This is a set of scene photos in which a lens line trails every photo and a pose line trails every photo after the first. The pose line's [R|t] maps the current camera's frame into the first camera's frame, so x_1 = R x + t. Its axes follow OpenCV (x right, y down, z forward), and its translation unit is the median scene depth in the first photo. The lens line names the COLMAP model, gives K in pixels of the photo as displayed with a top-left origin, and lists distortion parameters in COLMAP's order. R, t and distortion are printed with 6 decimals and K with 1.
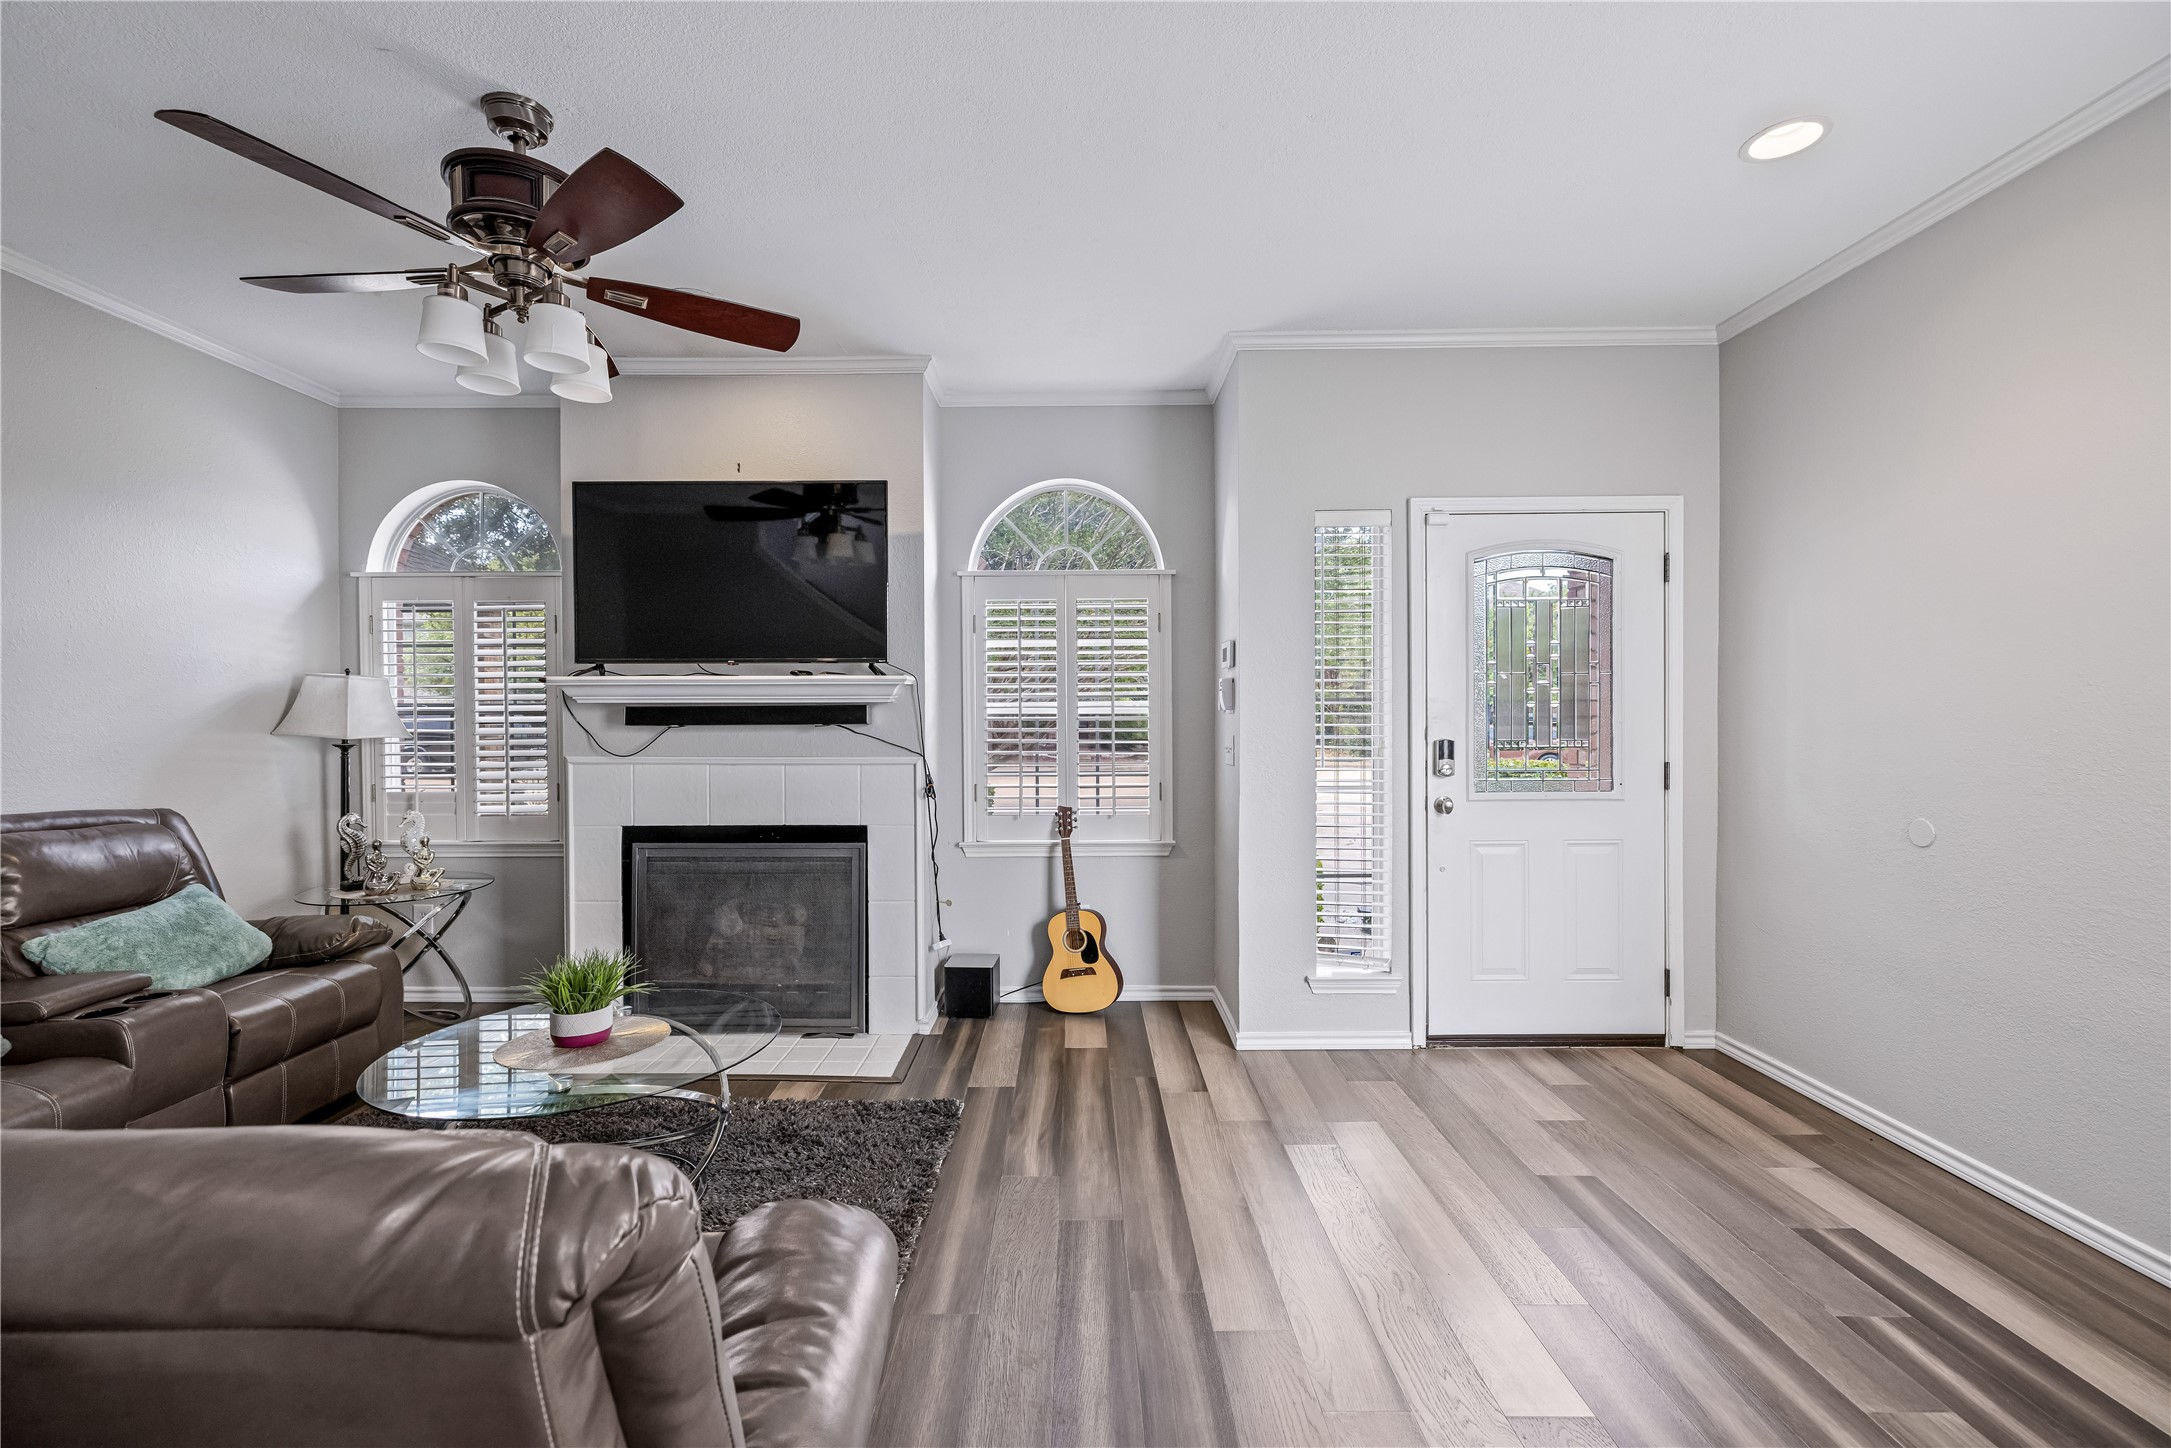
lens RADIAL K [[918.1, 0, 1073.7], [0, 918.1, 718.8], [0, 0, 1]] dist [-0.001452, -0.000072]
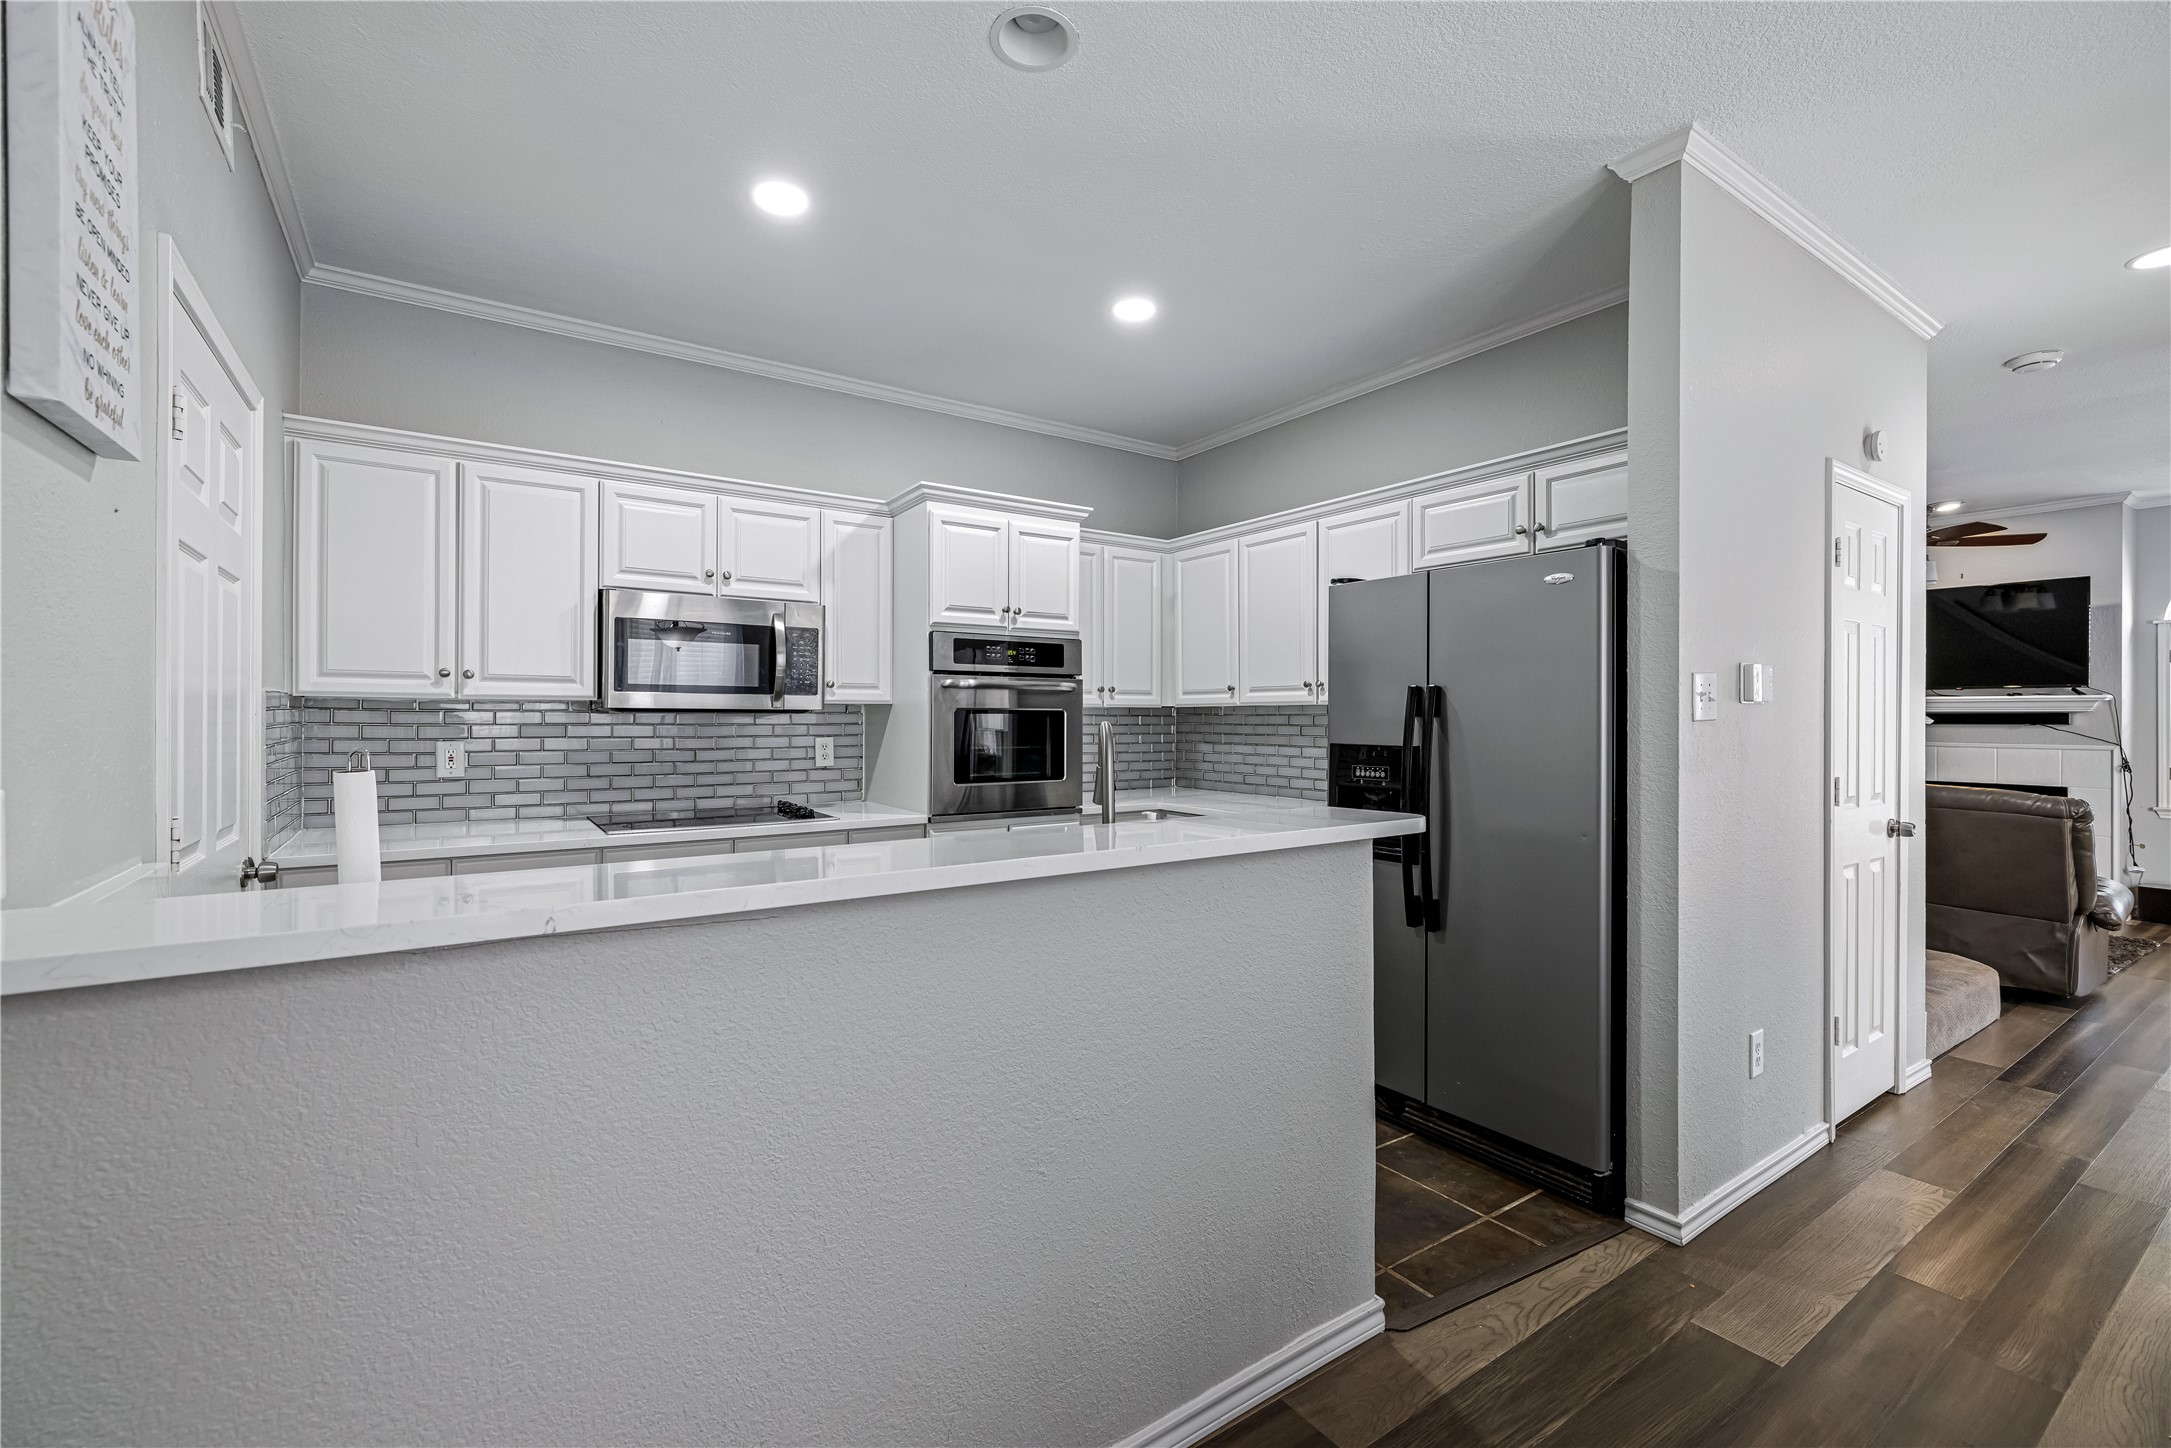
lens RADIAL K [[918.1, 0, 1073.7], [0, 918.1, 718.8], [0, 0, 1]] dist [-0.001452, -0.000072]
pose [[0.560925, 0.005849, -0.827846, 0.122530], [-0.005314, 0.999980, 0.003464, -0.000987], [0.827850, 0.002457, 0.560944, -1.290686]]
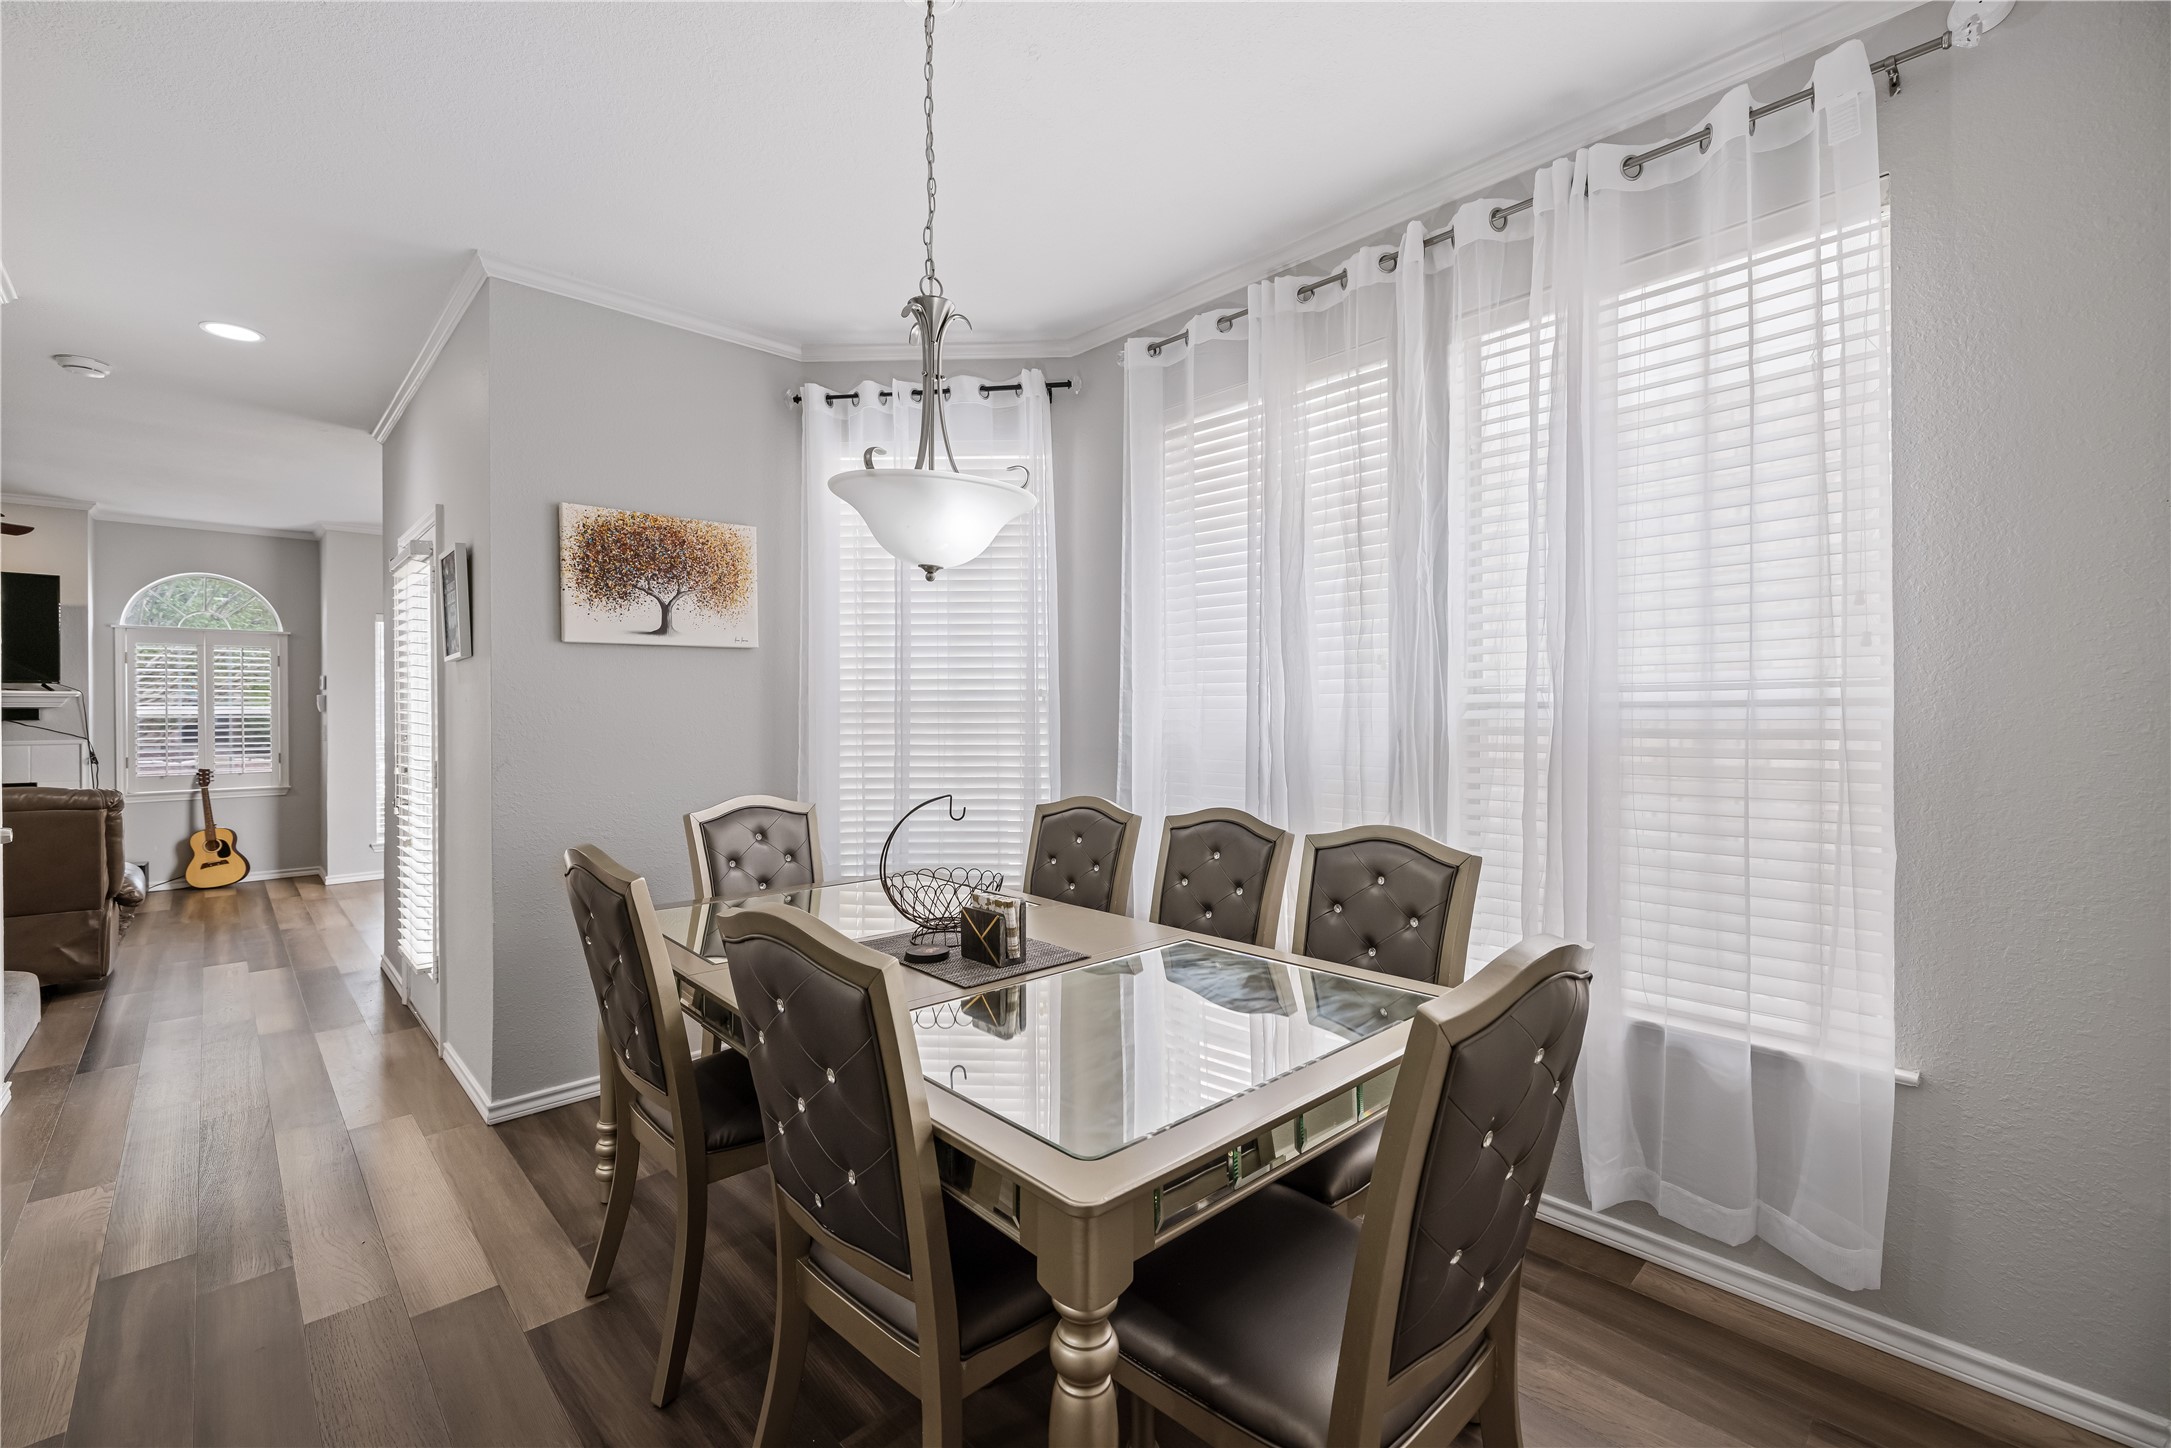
lens RADIAL K [[908.8, 0, 1059.8], [0, 908.8, 717.2], [0, 0, 1]] dist [0.002299, 0.000251]
pose [[0.728167, -0.000507, 0.685400, -0.012024], [0.000201, 1.000000, 0.000526, -0.000112], [-0.685400, -0.000246, 0.728167, -1.347394]]
